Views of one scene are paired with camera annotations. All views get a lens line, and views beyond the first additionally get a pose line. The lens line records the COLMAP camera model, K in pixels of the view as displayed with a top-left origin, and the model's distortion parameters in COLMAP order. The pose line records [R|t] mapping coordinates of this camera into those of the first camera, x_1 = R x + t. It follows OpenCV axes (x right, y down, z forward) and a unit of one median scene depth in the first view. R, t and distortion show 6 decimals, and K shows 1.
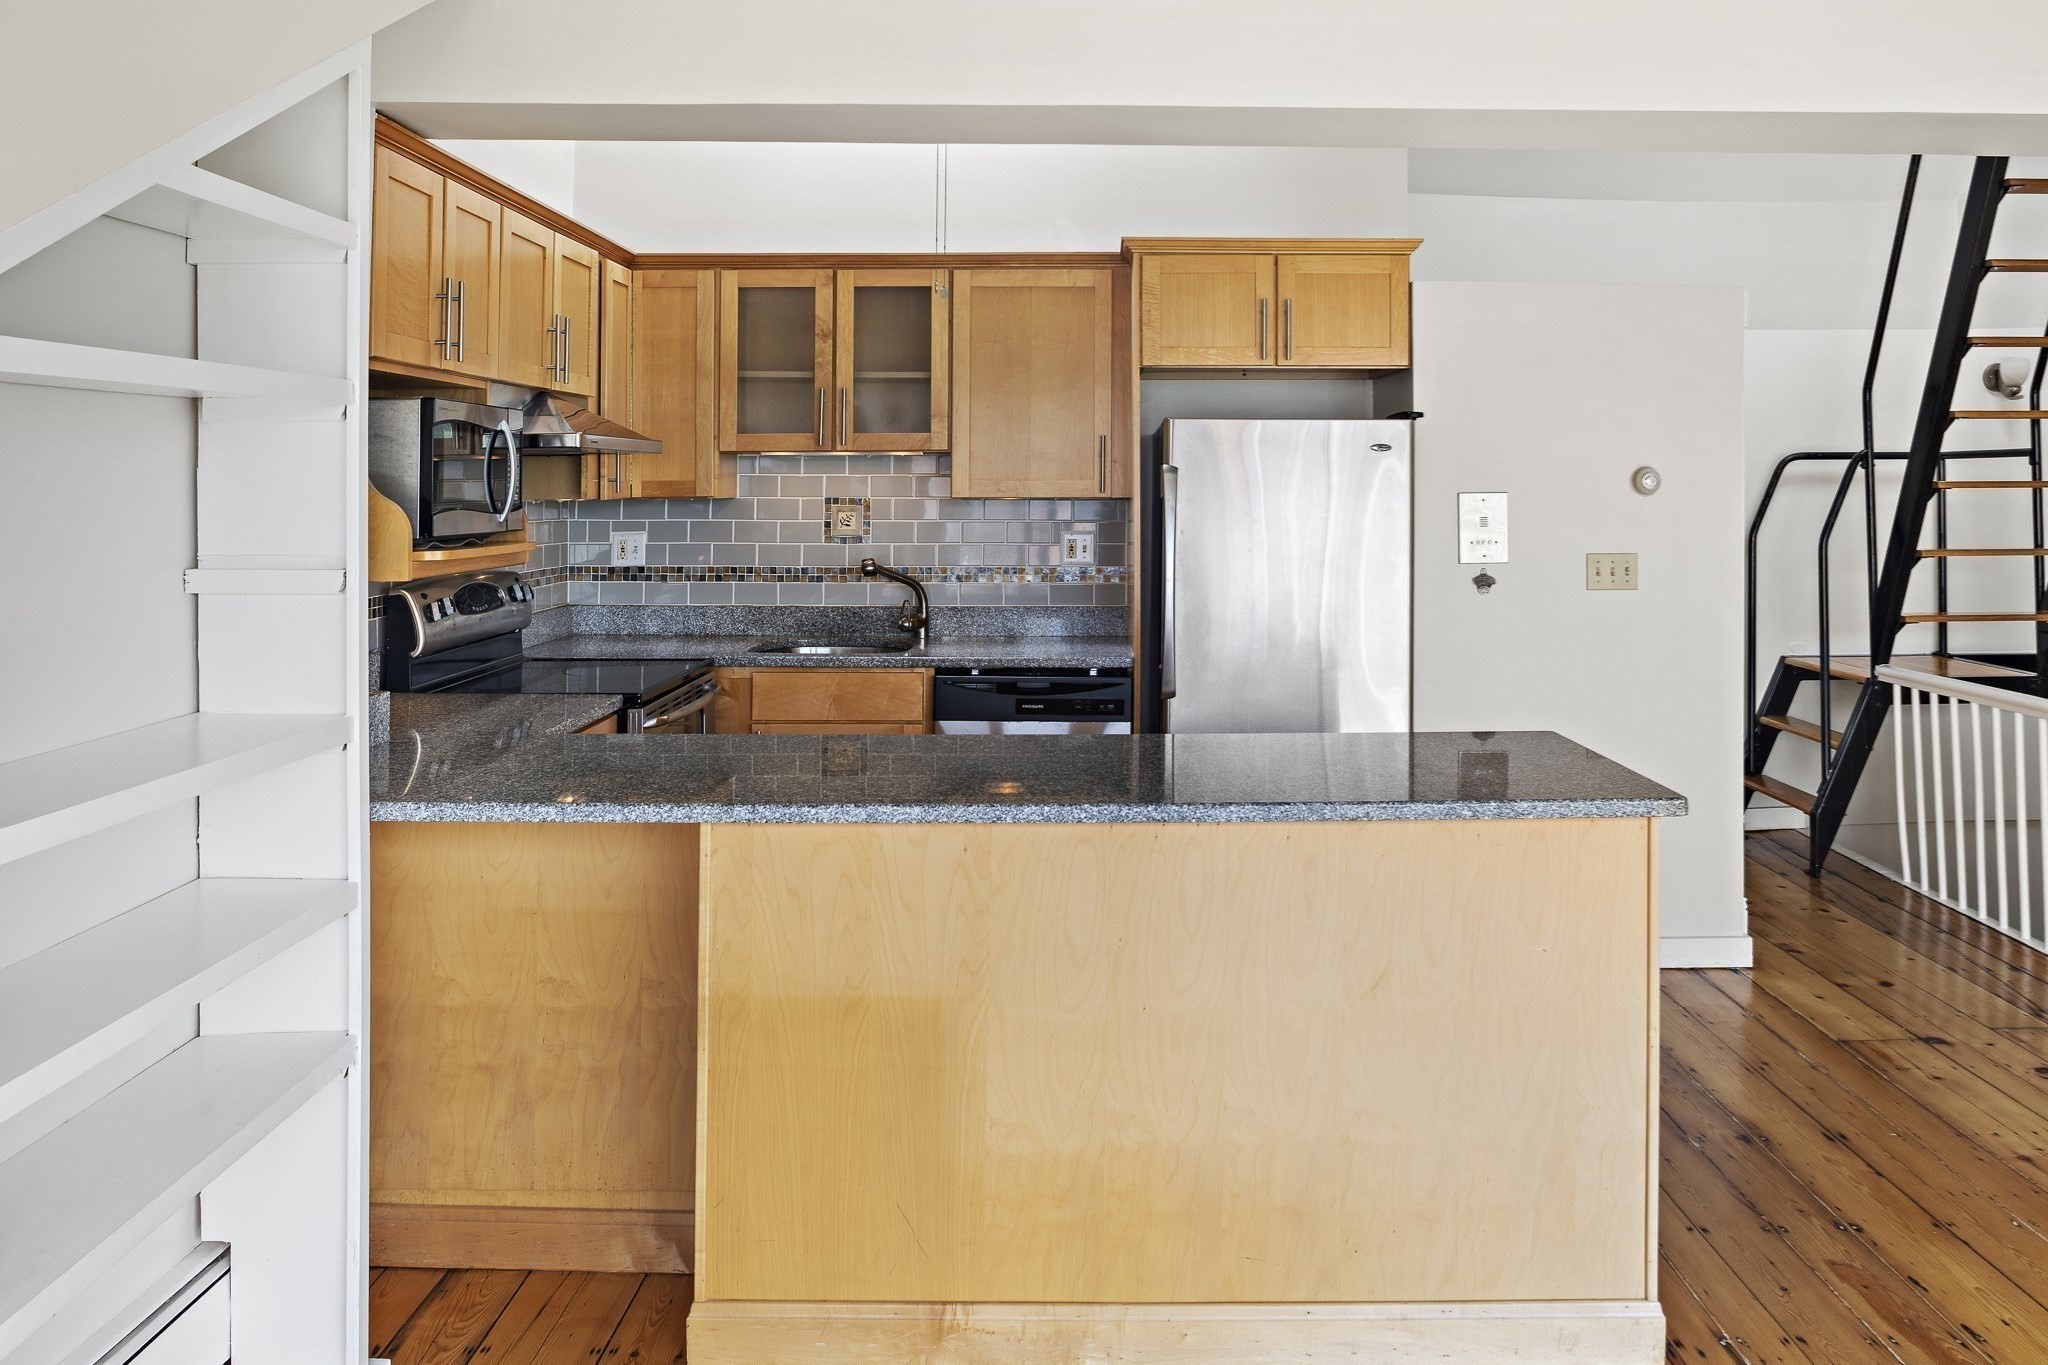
lens RADIAL K [[1434.5, 0, 1031.2], [0, 1434.5, 597.7], [0, 0, 1]] dist [-0.040007, 0.003132]
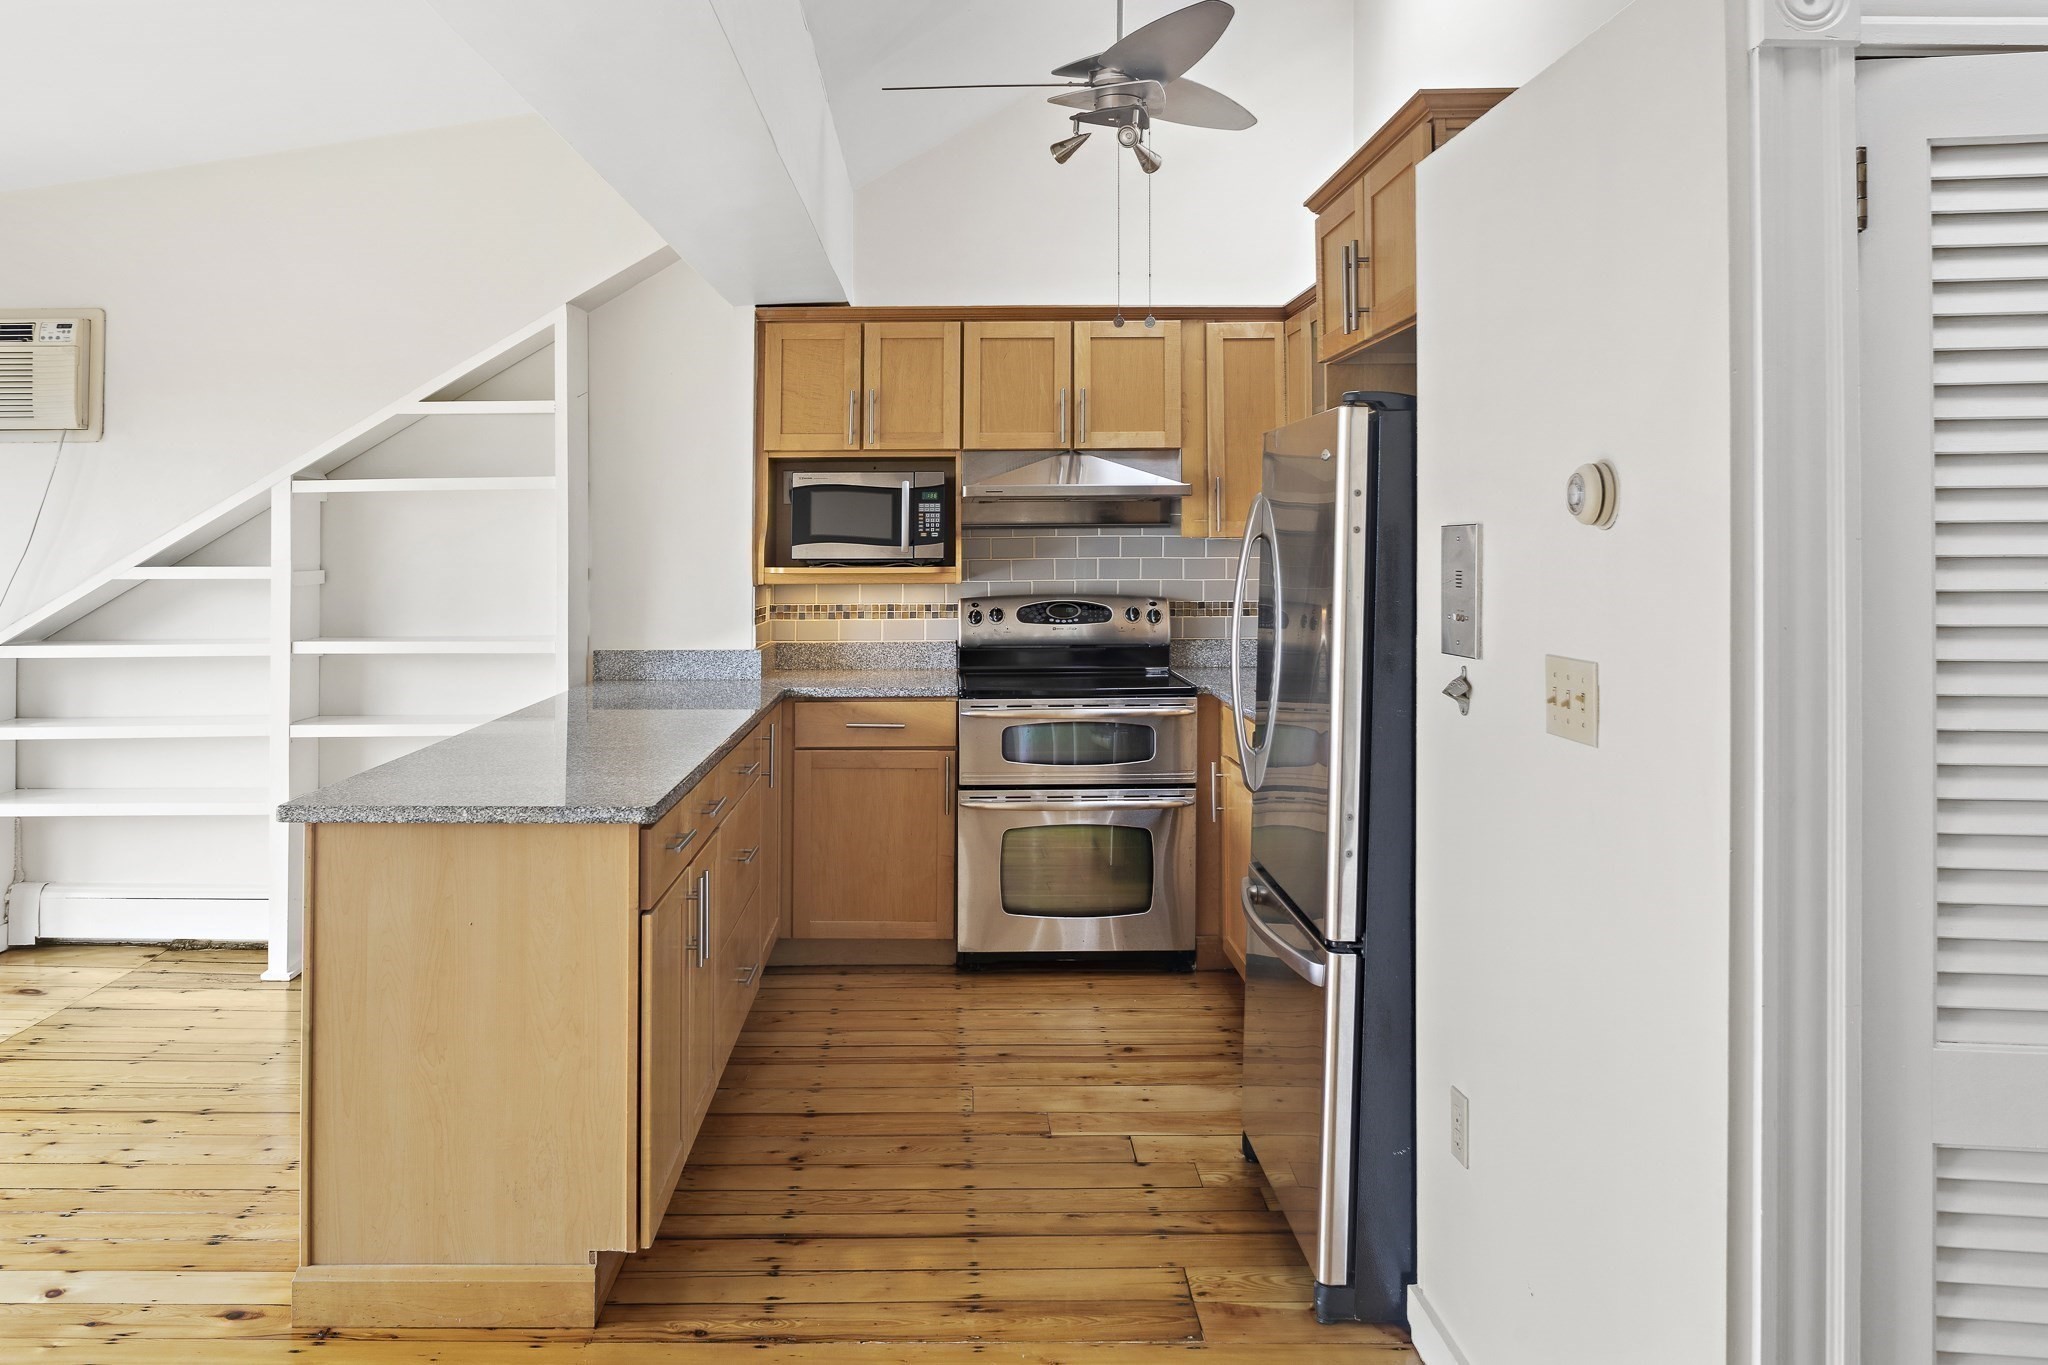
lens RADIAL K [[1457.6, 0, 1024.0], [0, 1457.6, 682.5], [0, 0, 1]] dist [-0.041798, 0.028269]
pose [[0.029703, 0.098385, -0.994705, 0.815458], [-0.071813, 0.992783, 0.096051, -0.053638], [0.996976, 0.068580, 0.036554, 0.797804]]
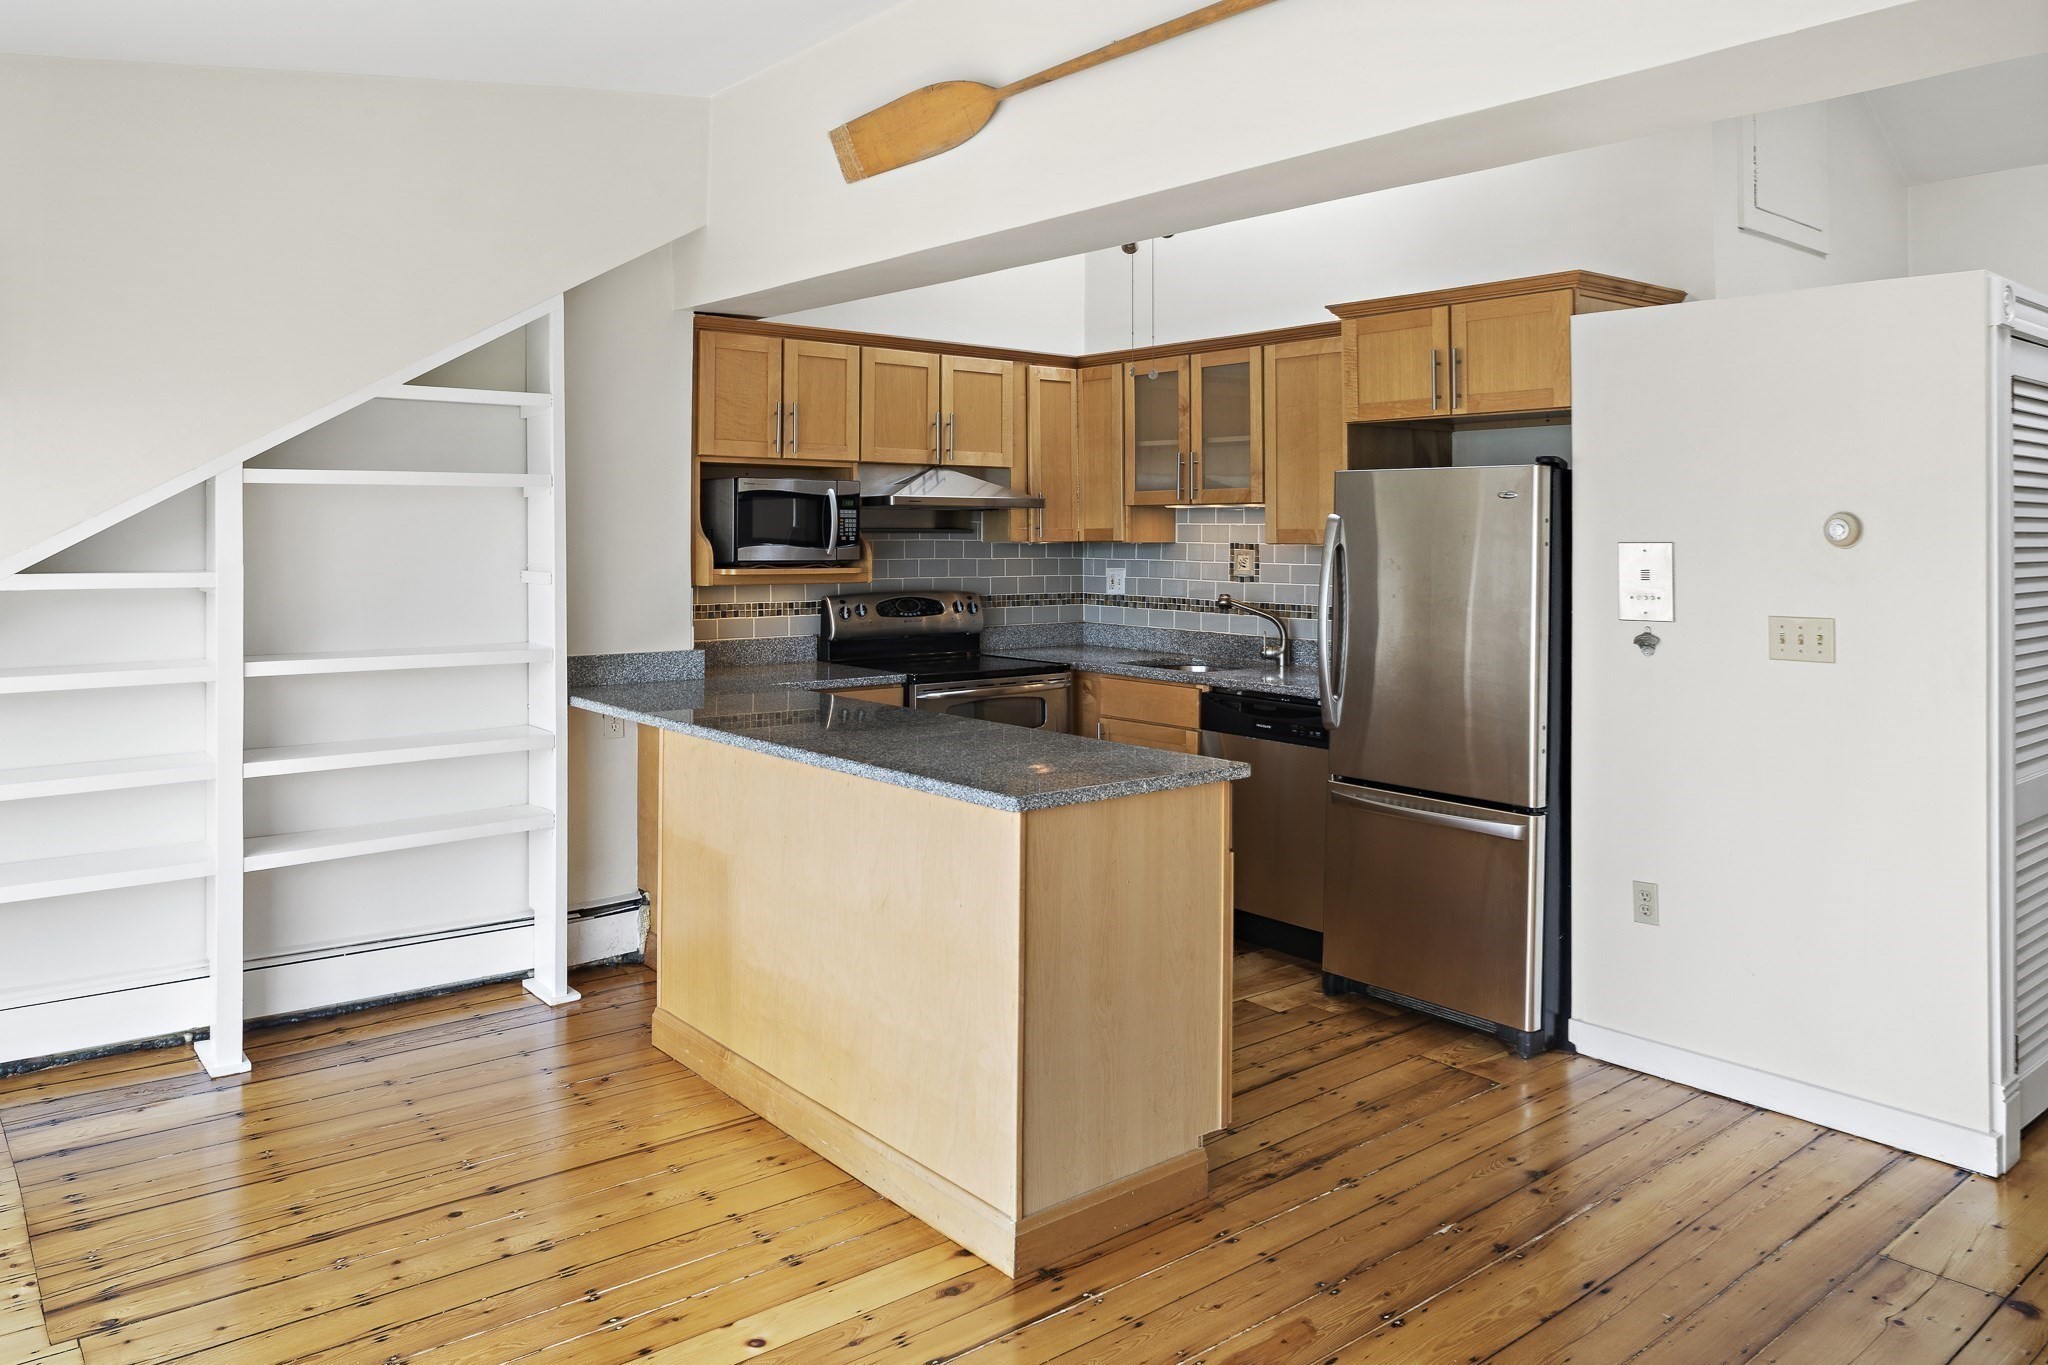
lens RADIAL K [[1384.4, 0, 1024.0], [0, 1384.4, 682.5], [0, 0, 1]] dist [-0.034074, 0.001997]
pose [[0.648606, 0.084159, -0.756457, 0.683023], [-0.063606, 0.996385, 0.056314, -0.008845], [0.758462, 0.011589, 0.651614, 0.131239]]
